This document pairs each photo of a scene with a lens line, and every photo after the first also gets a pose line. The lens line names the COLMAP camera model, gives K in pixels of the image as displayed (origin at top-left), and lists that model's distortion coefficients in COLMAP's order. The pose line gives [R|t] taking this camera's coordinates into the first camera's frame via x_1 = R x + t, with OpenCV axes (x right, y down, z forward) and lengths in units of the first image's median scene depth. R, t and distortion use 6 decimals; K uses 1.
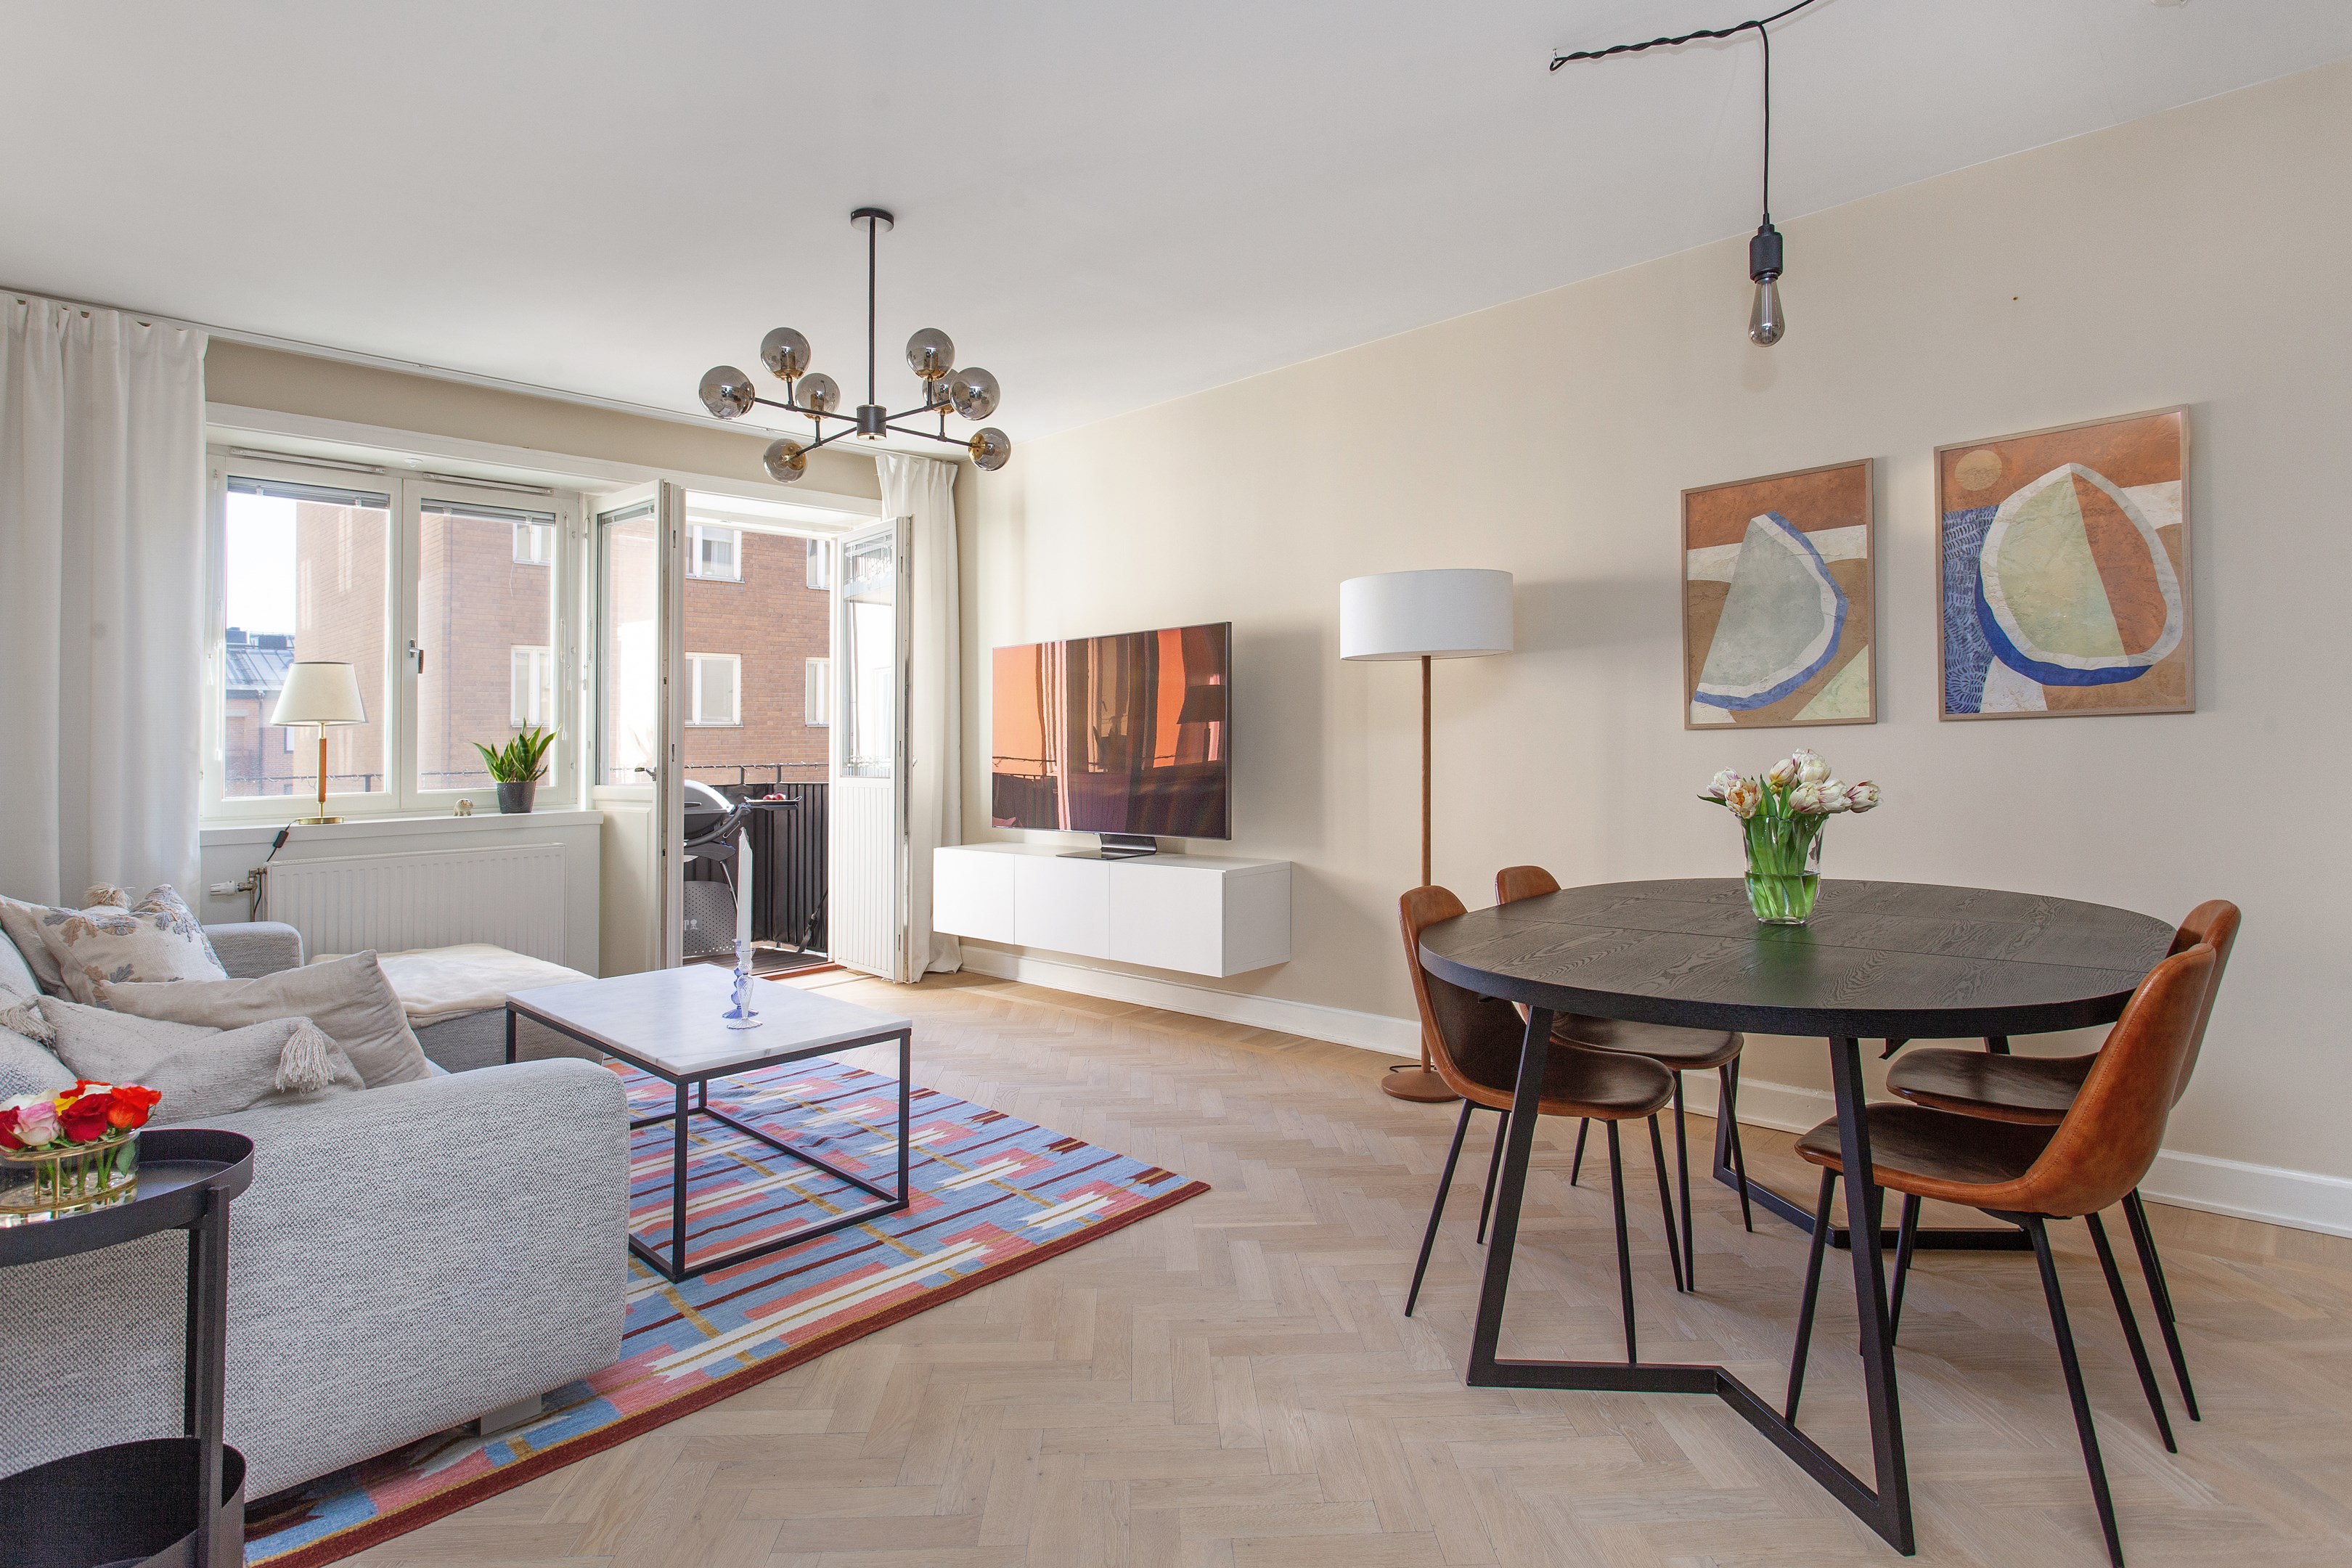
lens RADIAL K [[1206.9, 0, 1134.1], [0, 1206.9, 672.5], [0, 0, 1]] dist [-0.003111, -0.000220]
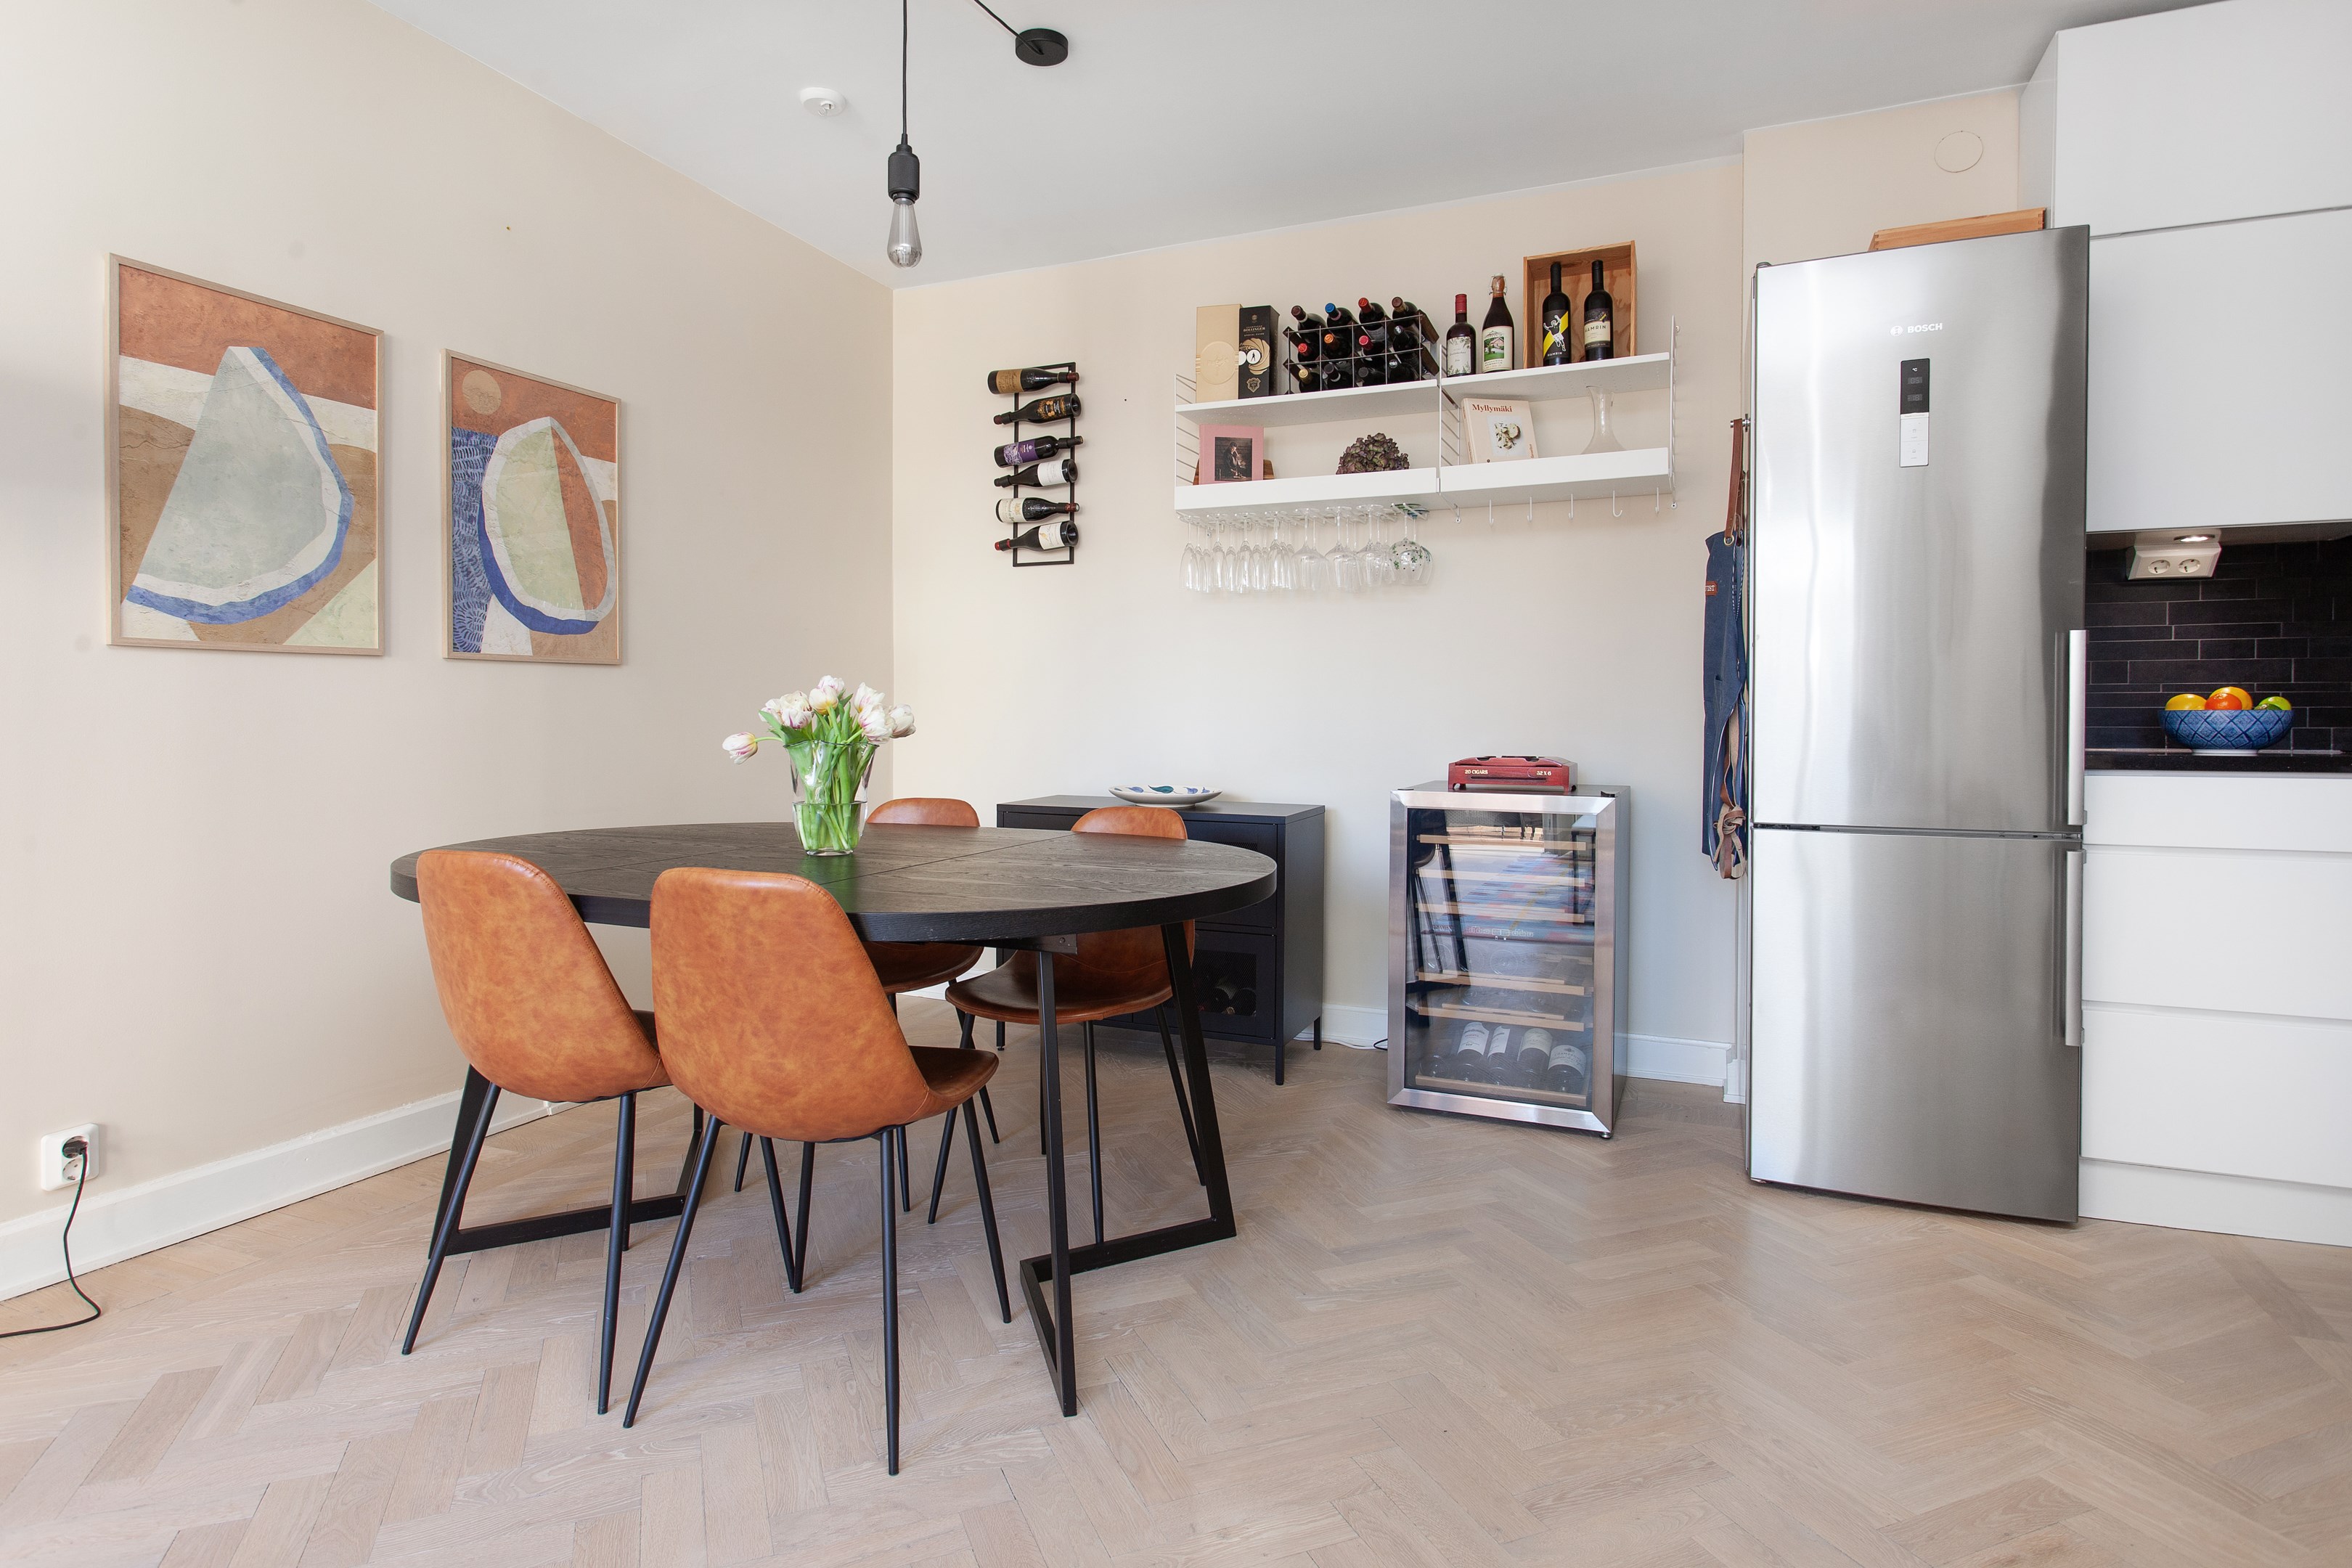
lens RADIAL K [[1147.2, 0, 1101.5], [0, 1147.2, 750.3], [0, 0, 1]] dist [-0.003971, 0.005992]
pose [[-0.289772, -0.009002, 0.957053, -0.227859], [-0.057893, 0.998290, -0.008139, 0.069435], [-0.955343, -0.057765, -0.289797, 0.623181]]
